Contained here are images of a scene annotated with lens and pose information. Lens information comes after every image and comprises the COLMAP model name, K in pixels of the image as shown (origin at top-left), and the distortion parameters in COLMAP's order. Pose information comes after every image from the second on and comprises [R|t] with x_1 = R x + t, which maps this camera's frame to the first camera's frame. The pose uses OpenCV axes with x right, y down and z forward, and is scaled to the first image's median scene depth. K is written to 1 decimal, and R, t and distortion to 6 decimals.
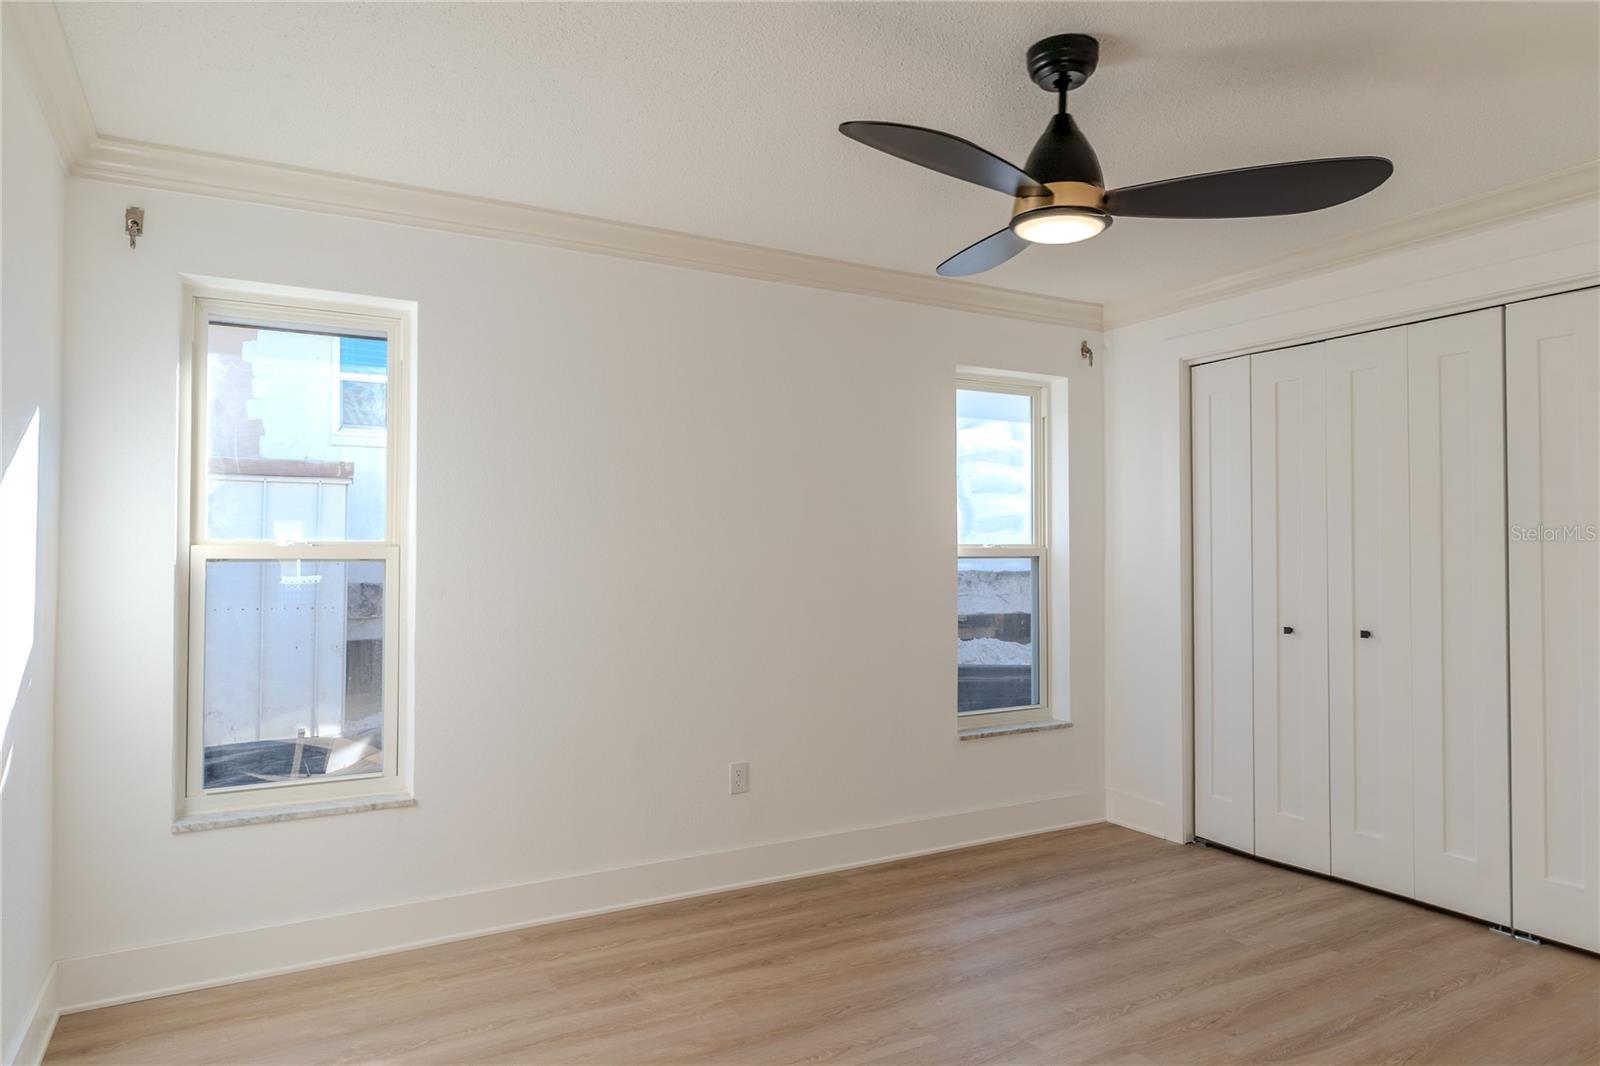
lens RADIAL K [[991.0, 0, 787.1], [0, 991.0, 538.8], [0, 0, 1]] dist [-0.003043, 0.001371]
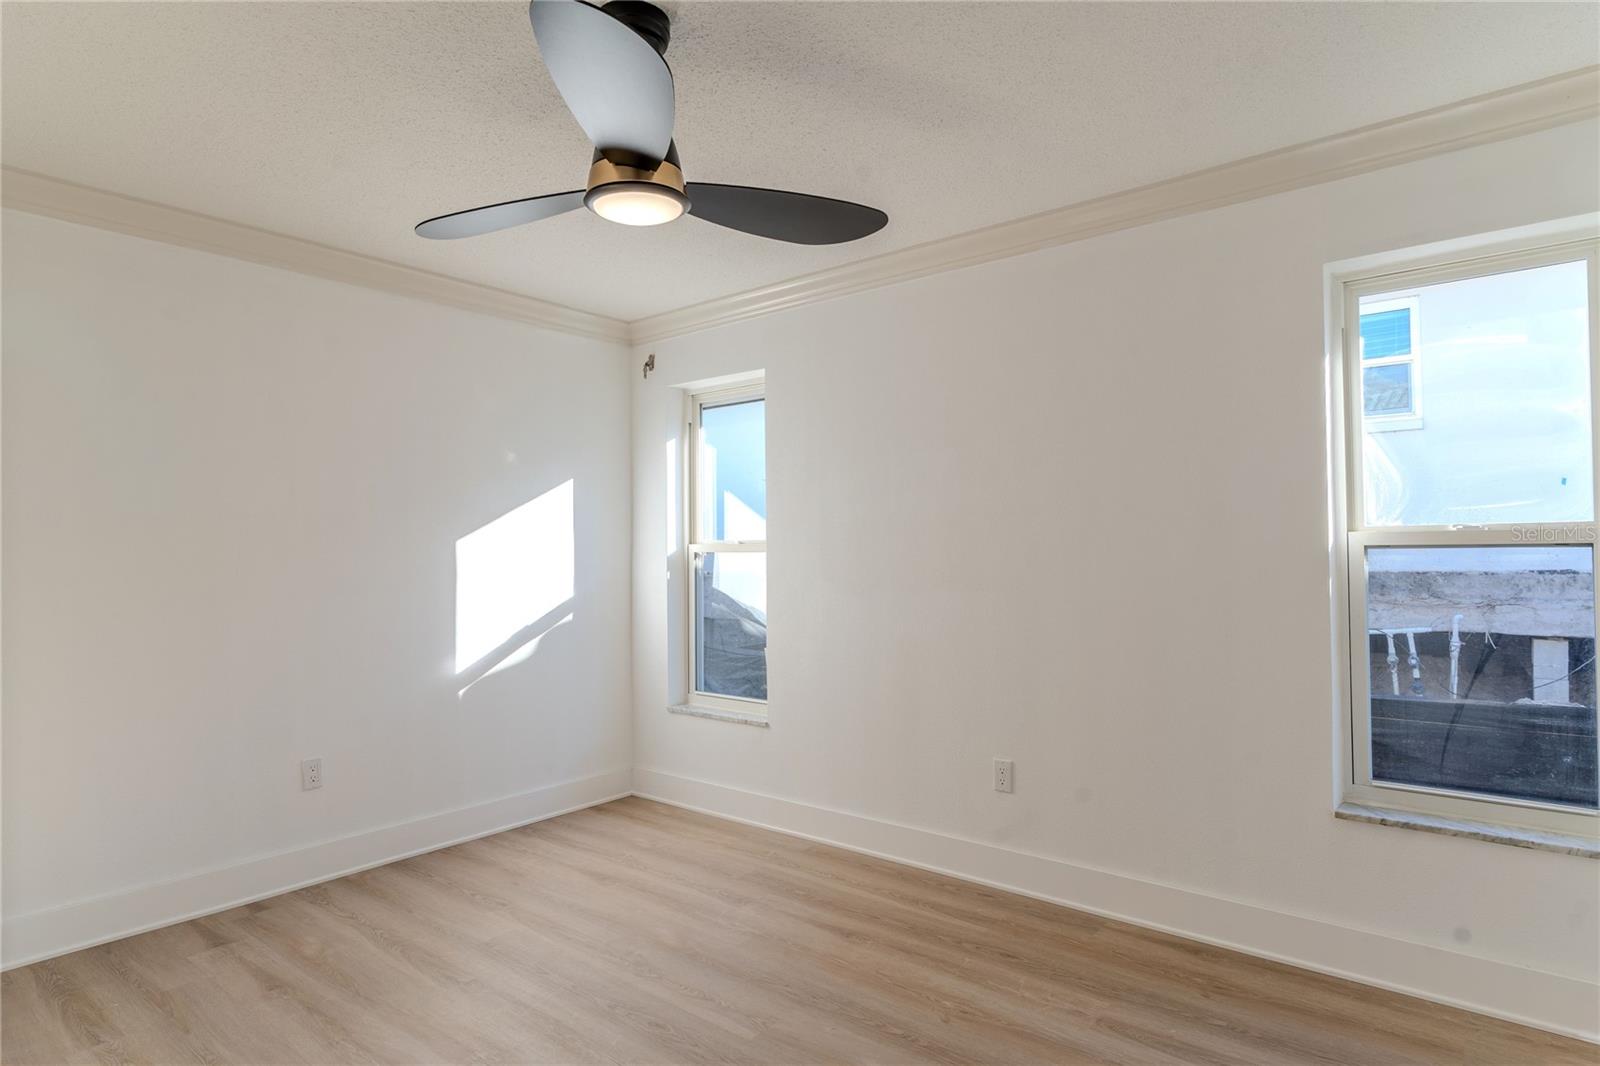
lens RADIAL K [[873.9, 0, 797.4], [0, 873.9, 529.5], [0, 0, 1]] dist [-0.002231, 0.000745]
pose [[0.366472, -0.022512, -0.930157, 0.746535], [0.026659, 0.999551, -0.013688, 0.006381], [0.930047, -0.019781, 0.366907, 0.550867]]
